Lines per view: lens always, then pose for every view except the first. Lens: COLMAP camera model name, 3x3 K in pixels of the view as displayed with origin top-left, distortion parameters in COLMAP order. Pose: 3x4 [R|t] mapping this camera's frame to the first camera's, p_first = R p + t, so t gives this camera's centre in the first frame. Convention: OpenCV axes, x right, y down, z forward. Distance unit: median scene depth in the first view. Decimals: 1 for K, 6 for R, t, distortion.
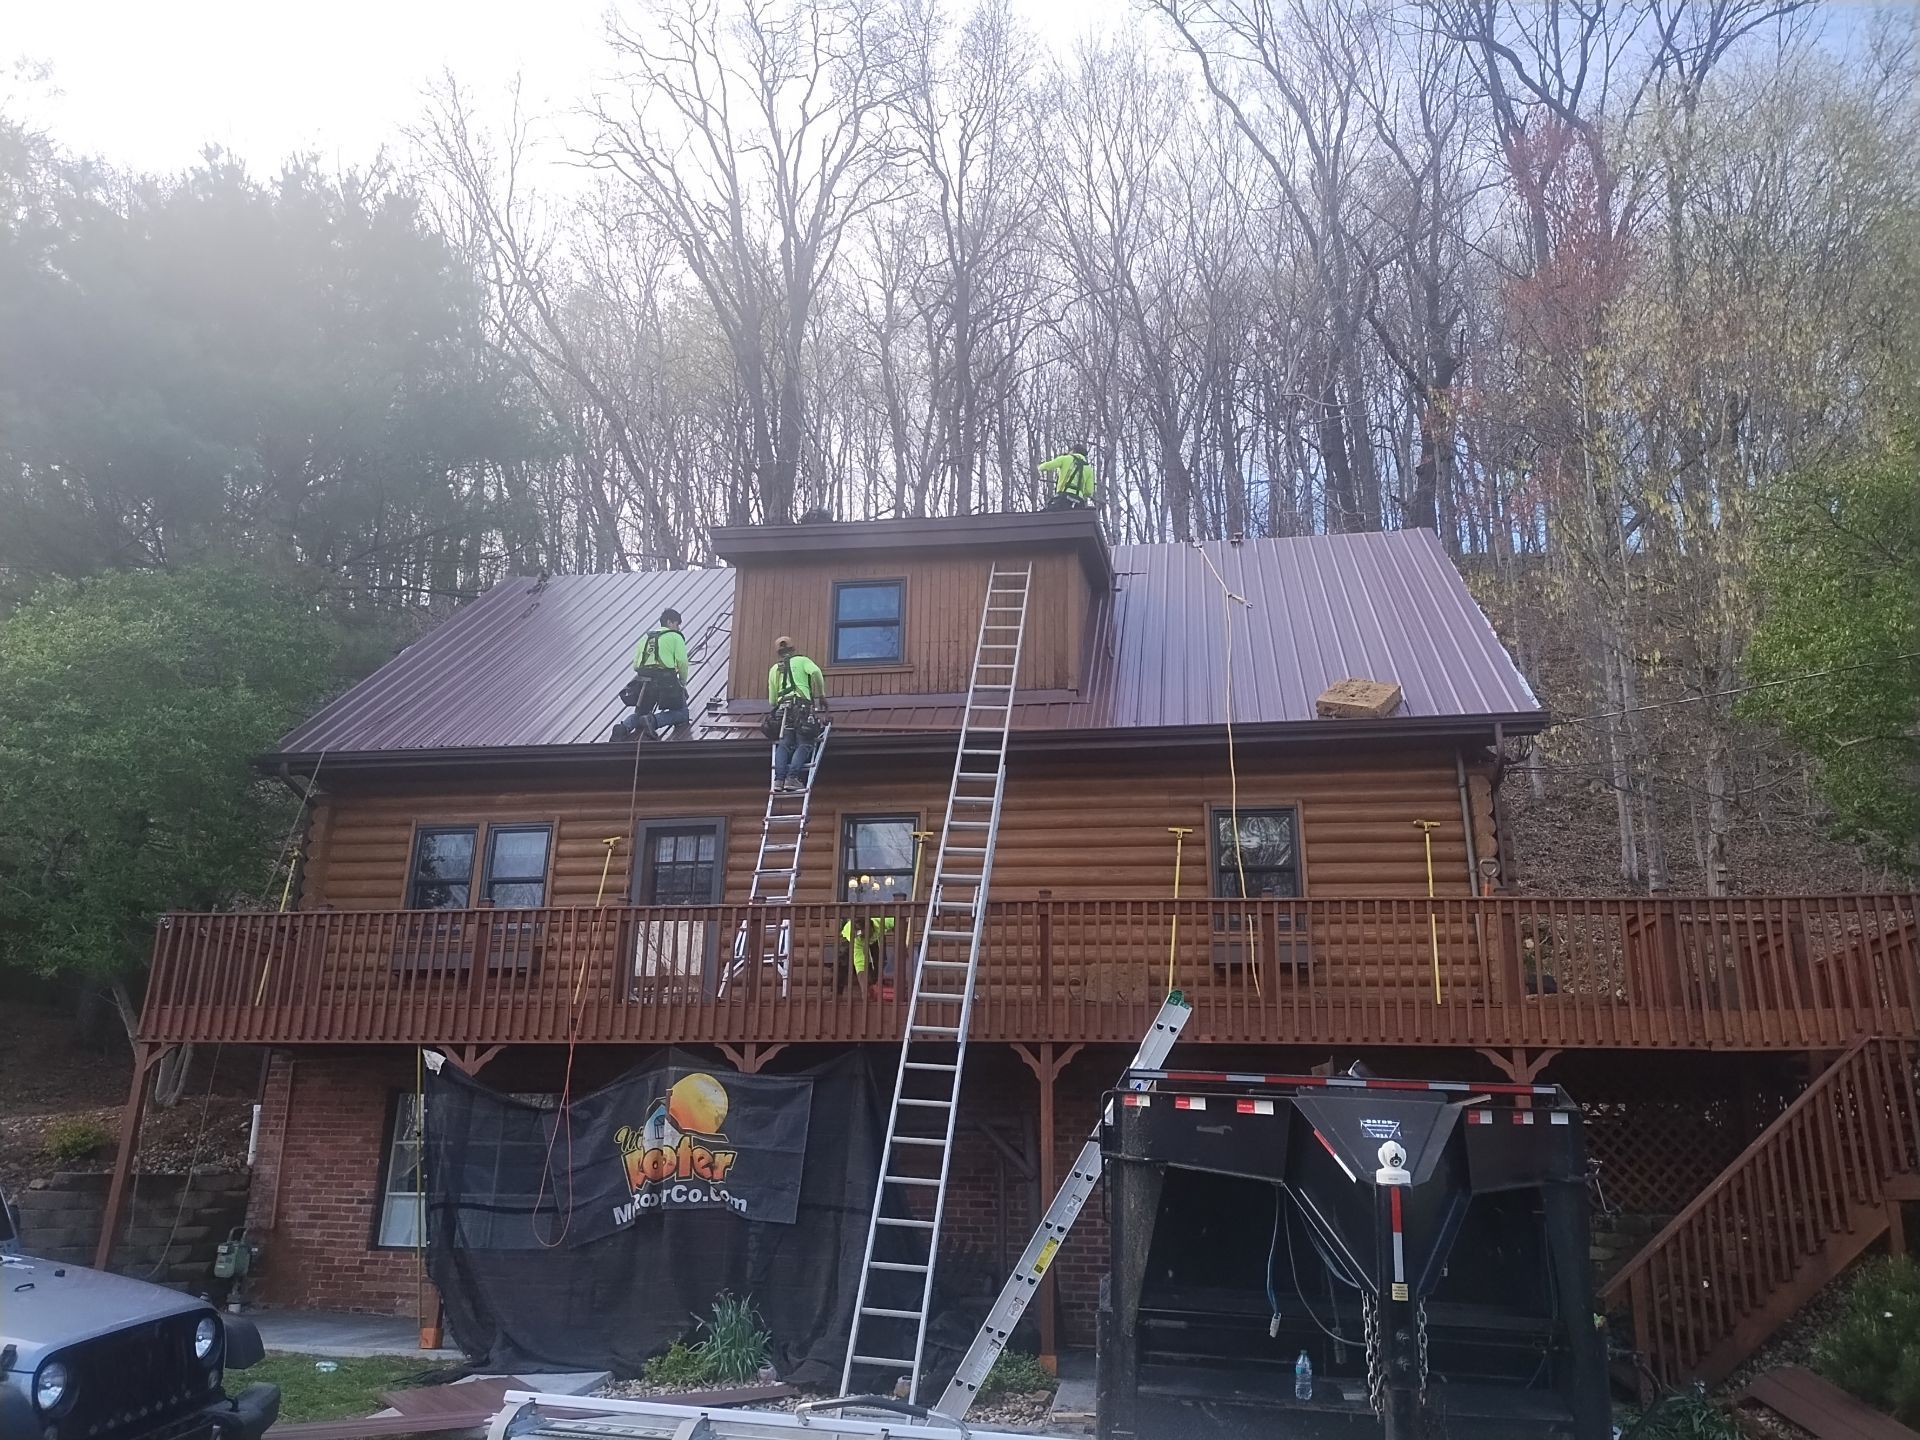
lens RADIAL K [[1422.1, 0, 948.9], [0, 1422.1, 728.4], [0, 0, 1]] dist [0.080457, -0.123263]
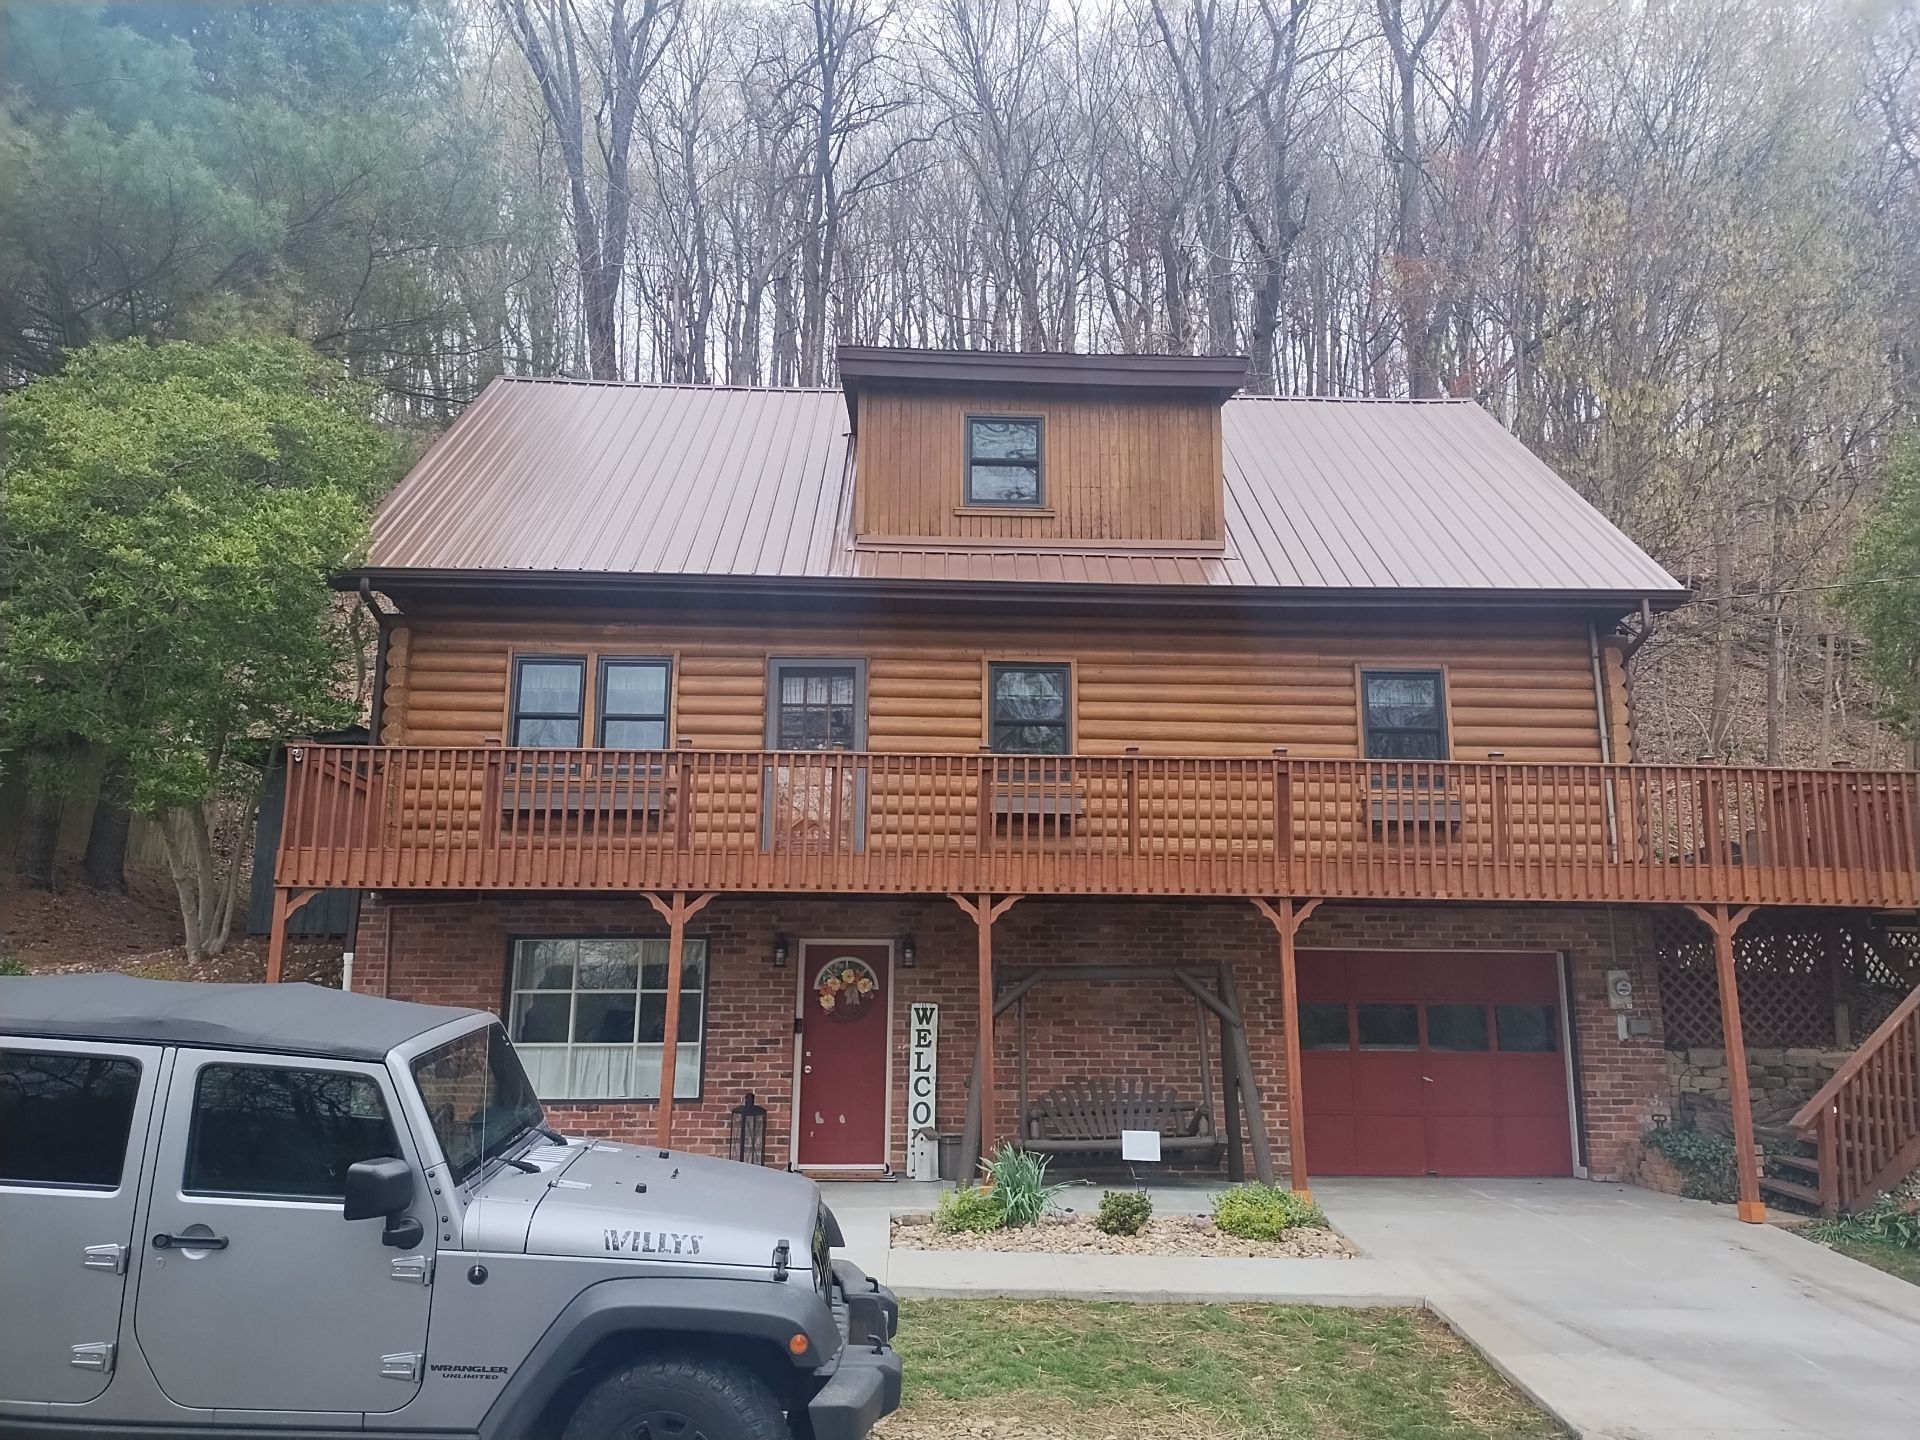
lens RADIAL K [[1422.1, 0, 948.9], [0, 1422.1, 728.4], [0, 0, 1]] dist [0.080457, -0.123263]
pose [[0.979184, 0.028687, 0.200938, -0.310925], [-0.051103, 0.992915, 0.107275, 0.003262], [-0.196437, -0.115311, 0.973712, 0.057733]]
